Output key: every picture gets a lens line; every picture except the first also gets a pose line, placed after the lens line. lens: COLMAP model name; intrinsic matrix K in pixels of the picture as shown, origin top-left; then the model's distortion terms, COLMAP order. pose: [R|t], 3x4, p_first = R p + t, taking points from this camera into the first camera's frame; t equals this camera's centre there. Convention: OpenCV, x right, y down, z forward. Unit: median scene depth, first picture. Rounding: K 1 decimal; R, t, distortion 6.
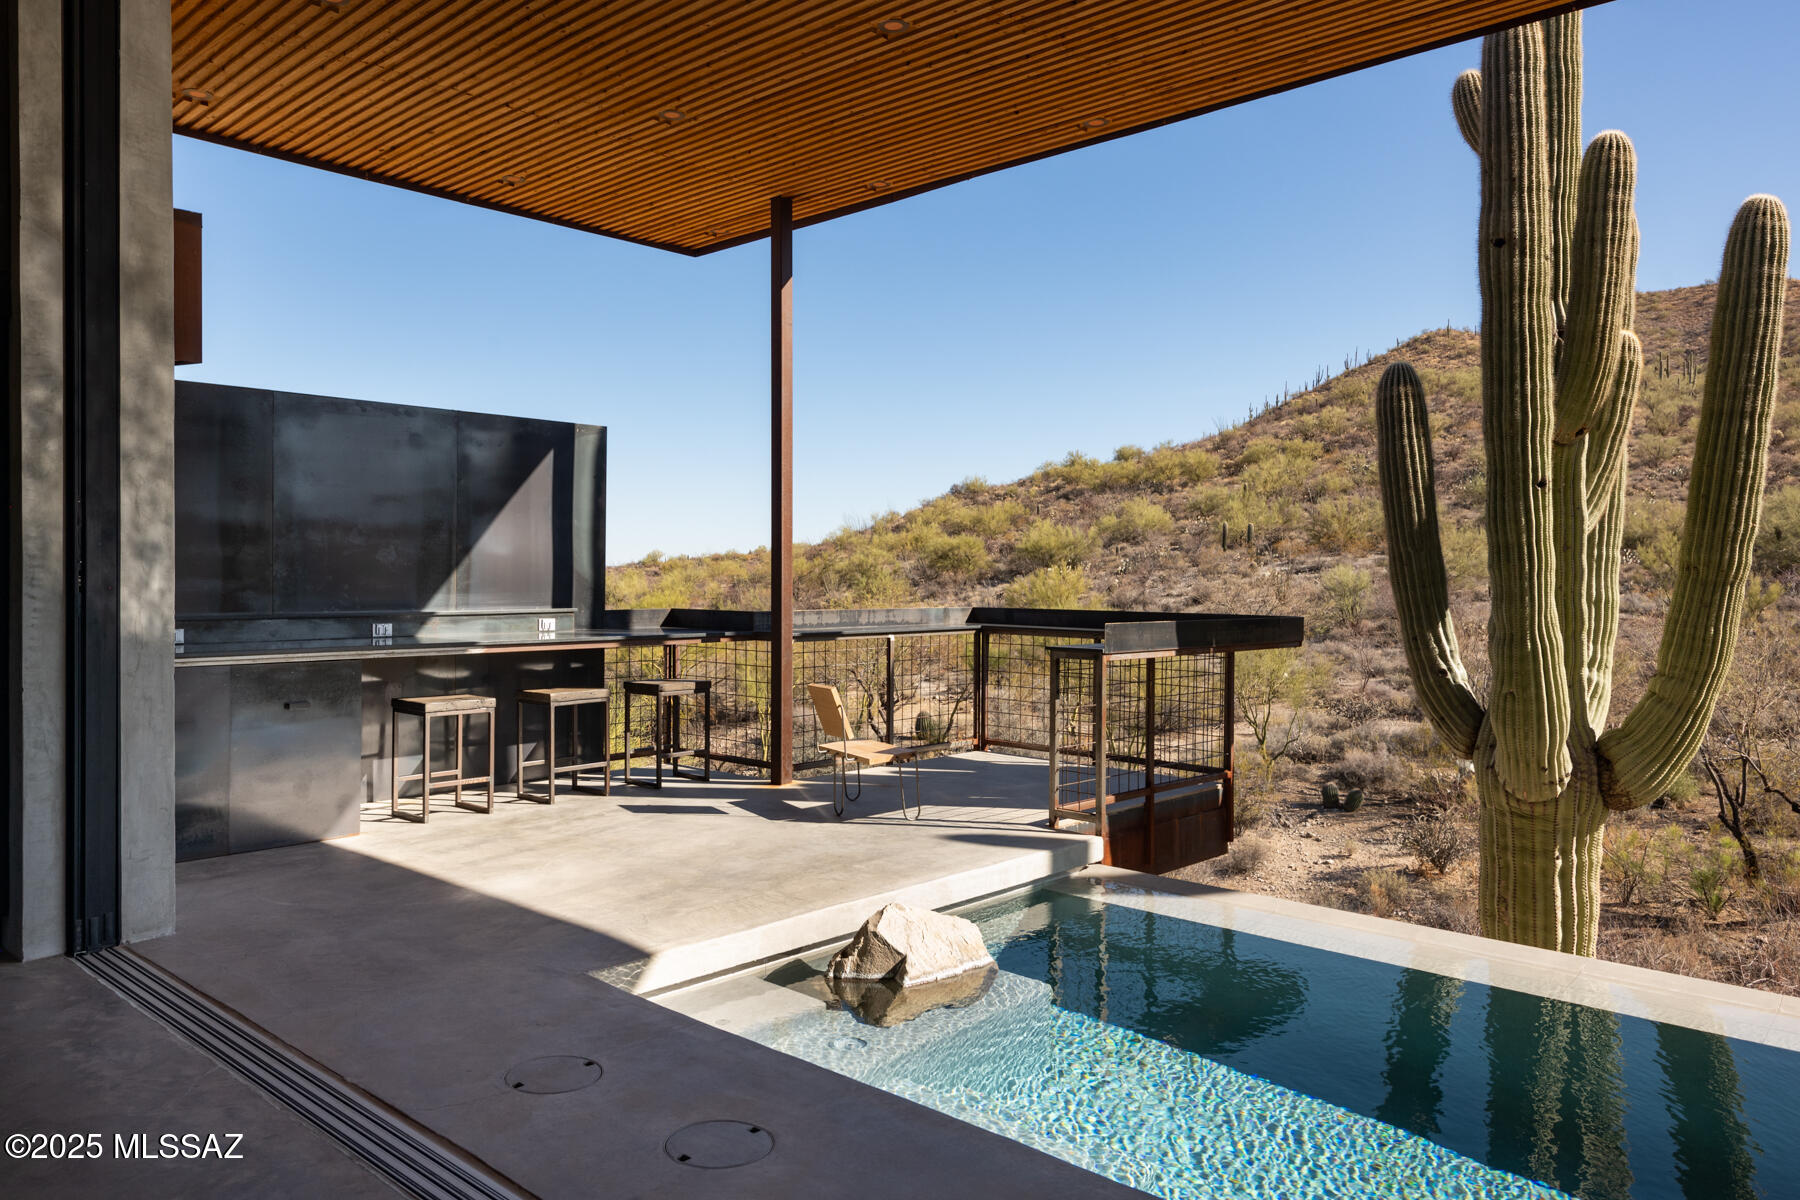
lens RADIAL K [[1274.2, 0, 900.0], [0, 1274.2, 600.0], [0, 0, 1]] dist [-0.011001, -0.001049]
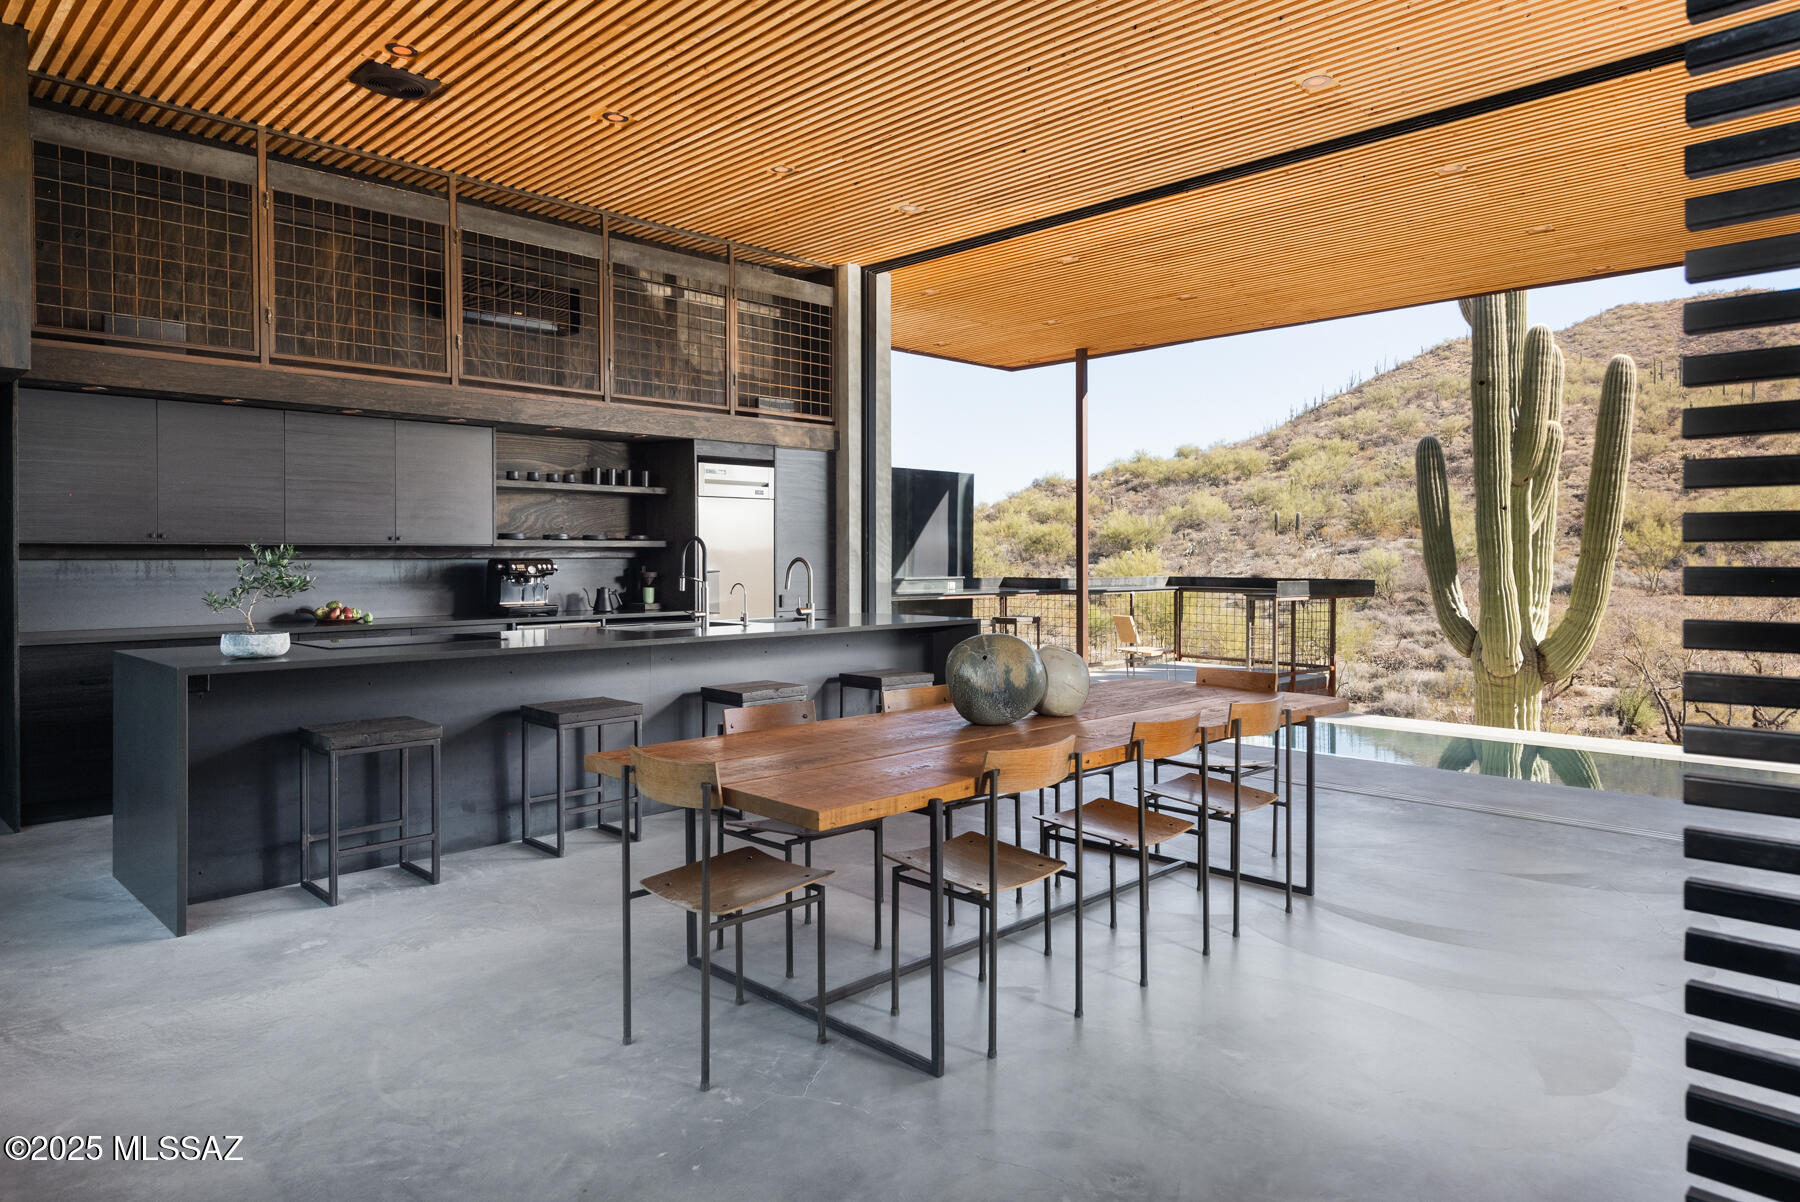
lens RADIAL K [[1158.1, 0, 930.0], [0, 1158.1, 577.4], [0, 0, 1]] dist [-0.022077, -0.000114]
pose [[0.999518, -0.003790, -0.030828, -0.038387], [0.003717, 0.999990, -0.002415, 0.001775], [0.030837, 0.002299, 0.999522, -0.095161]]
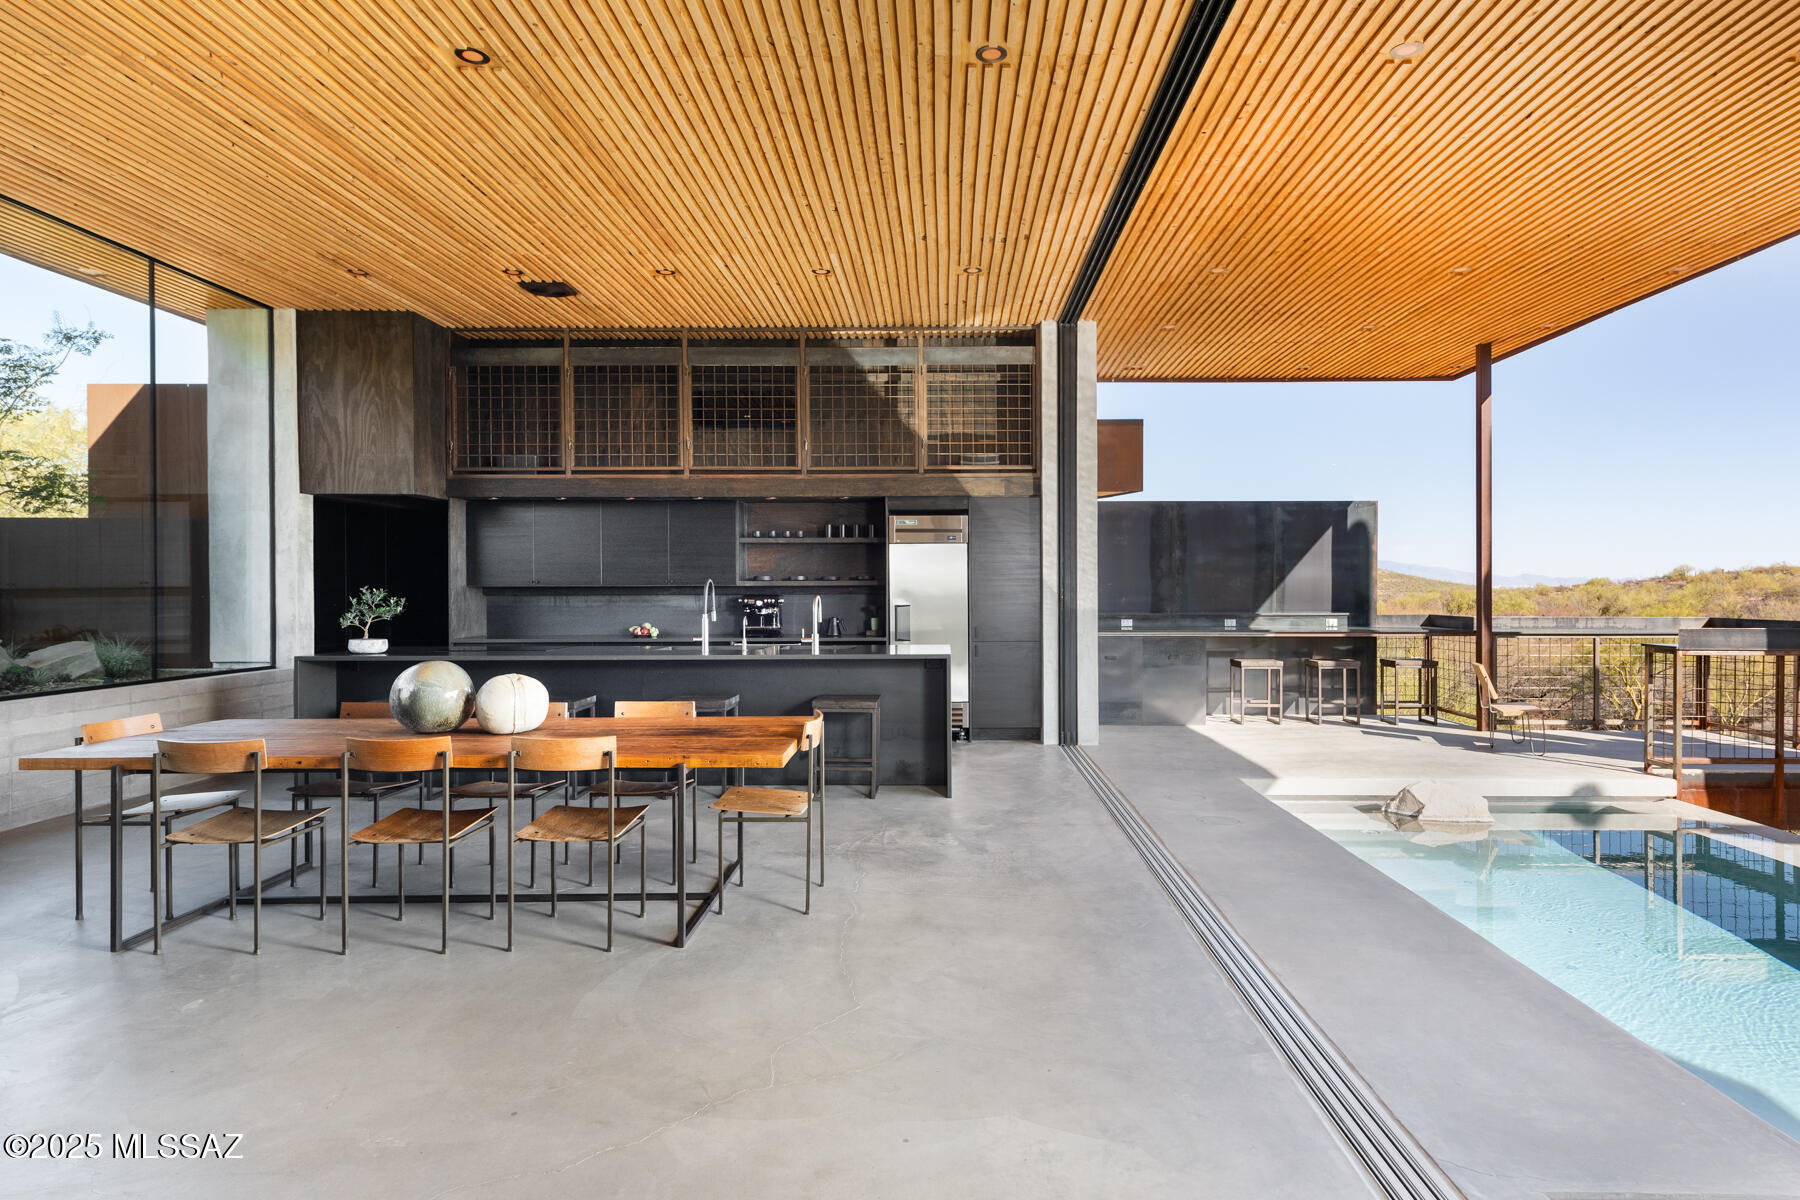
lens RADIAL K [[980.1, 0, 900.0], [0, 980.1, 600.0], [0, 0, 1]] dist [-0.004802, -0.000798]
pose [[0.648180, 0.003169, -0.761480, 0.050945], [-0.010470, 0.999934, -0.004752, 0.000252], [0.761415, 0.011053, 0.648171, -0.041618]]
